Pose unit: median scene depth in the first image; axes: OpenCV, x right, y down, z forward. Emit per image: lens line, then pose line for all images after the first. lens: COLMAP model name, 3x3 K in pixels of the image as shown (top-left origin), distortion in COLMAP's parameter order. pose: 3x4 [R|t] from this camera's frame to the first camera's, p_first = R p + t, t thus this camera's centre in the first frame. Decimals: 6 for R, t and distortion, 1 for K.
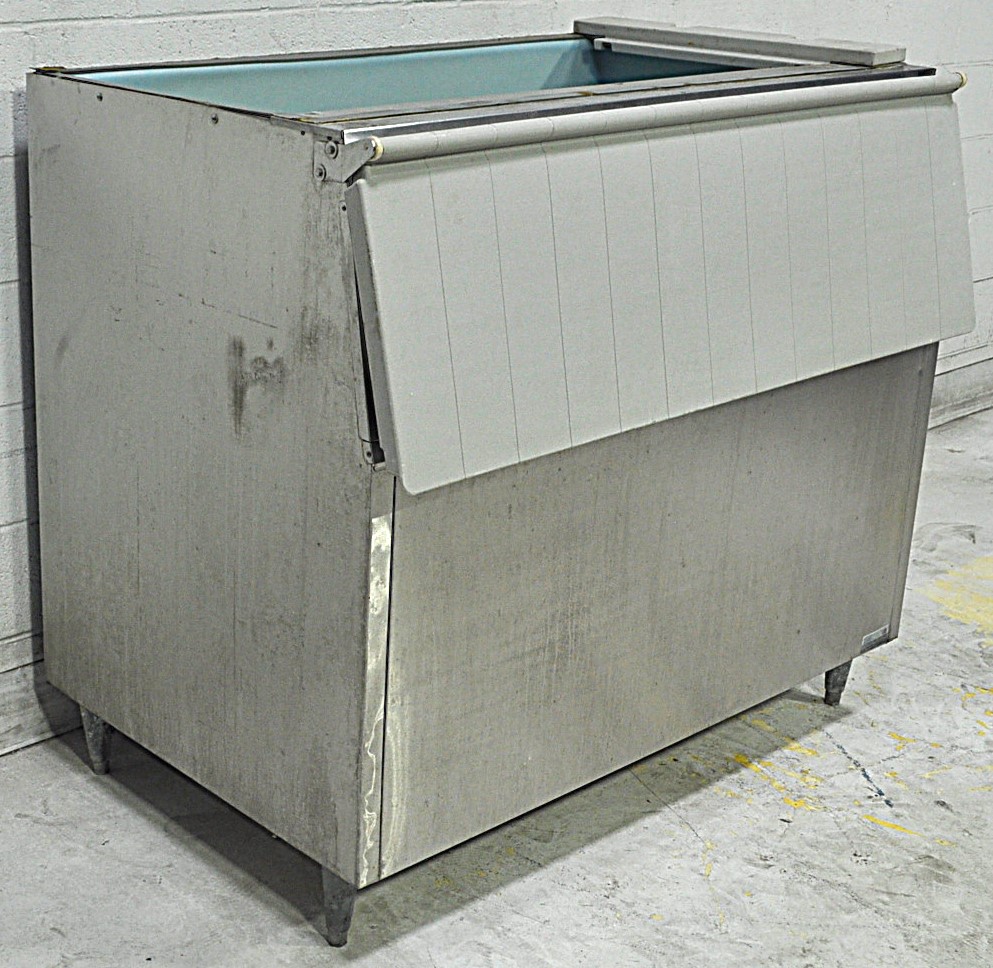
lens RADIAL K [[1983.8, 0, 497.3], [0, 1983.8, 478.5], [0, 0, 1]] dist [-0.083550, 0.000000]
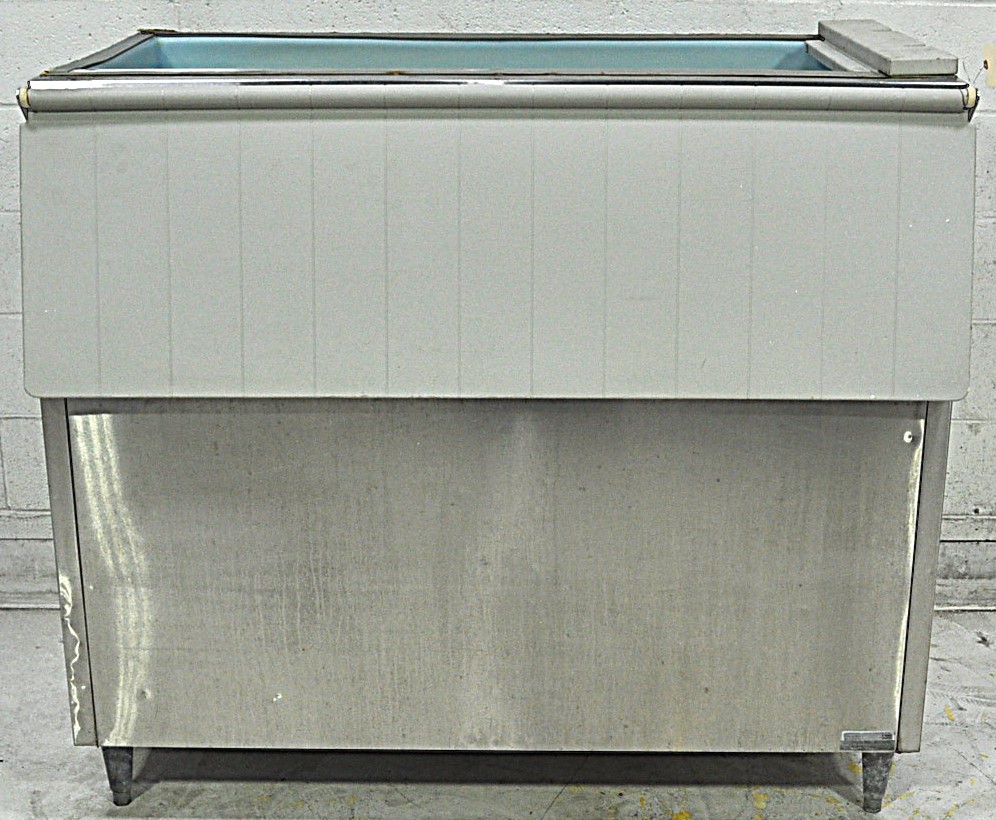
lens RADIAL K [[2000.0, 0, 495.5], [0, 2000.0, 413.6], [0, 0, 1]] dist [-0.137362, 0.000000]
pose [[0.672880, 0.177665, -0.718100, 0.769916], [-0.207631, 0.977069, 0.047180, -0.073614], [0.710016, 0.117353, 0.694338, 0.307392]]
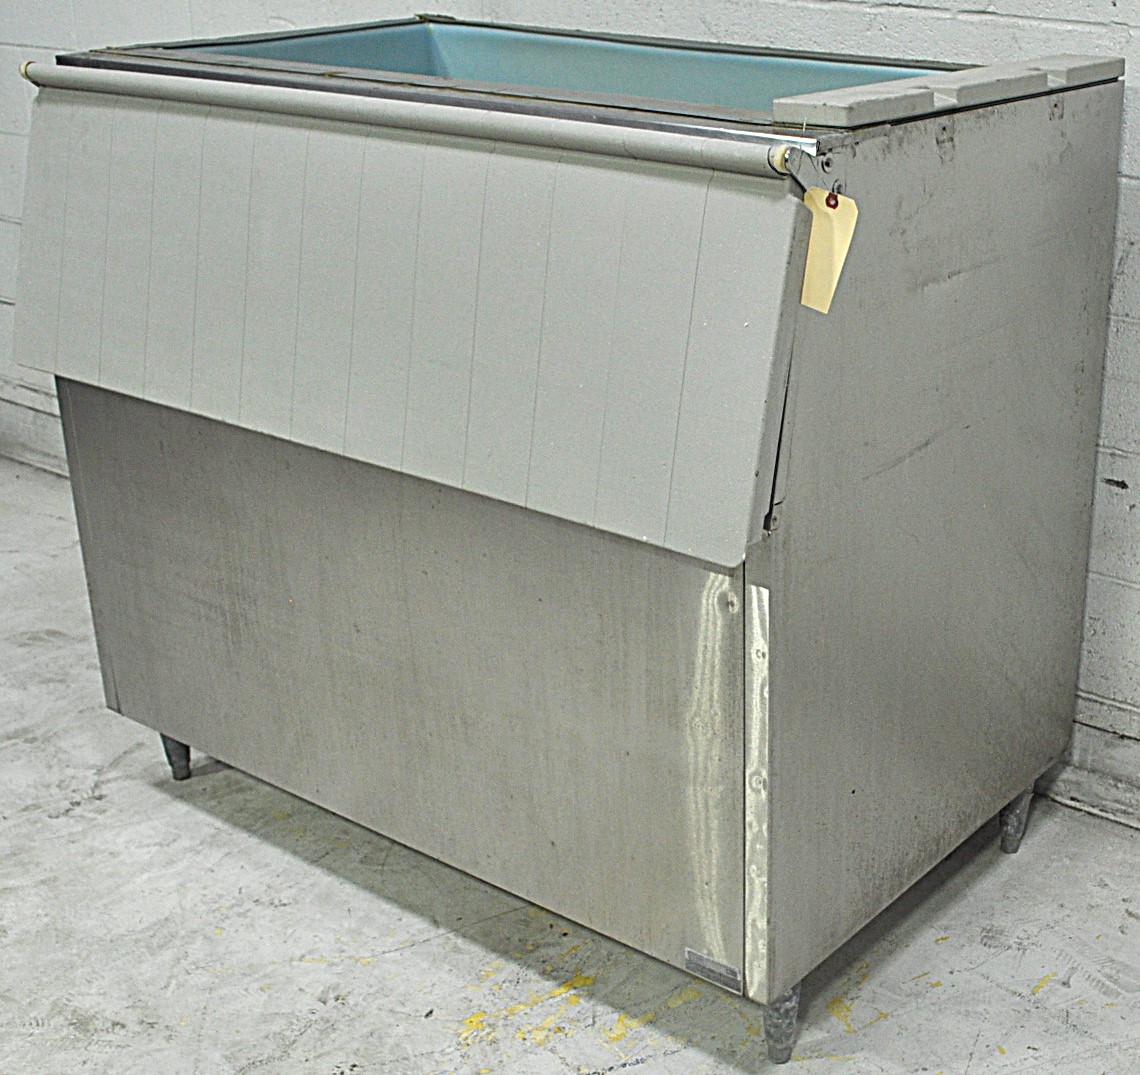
lens RADIAL K [[1931.2, 0, 572.1], [0, 1931.2, 537.6], [0, 0, 1]] dist [-0.160785, 0.000000]
pose [[0.057261, 0.319049, -0.946007, 0.868398], [-0.299282, 0.909469, 0.288612, -0.260281], [0.952445, 0.266596, 0.147562, 0.931350]]
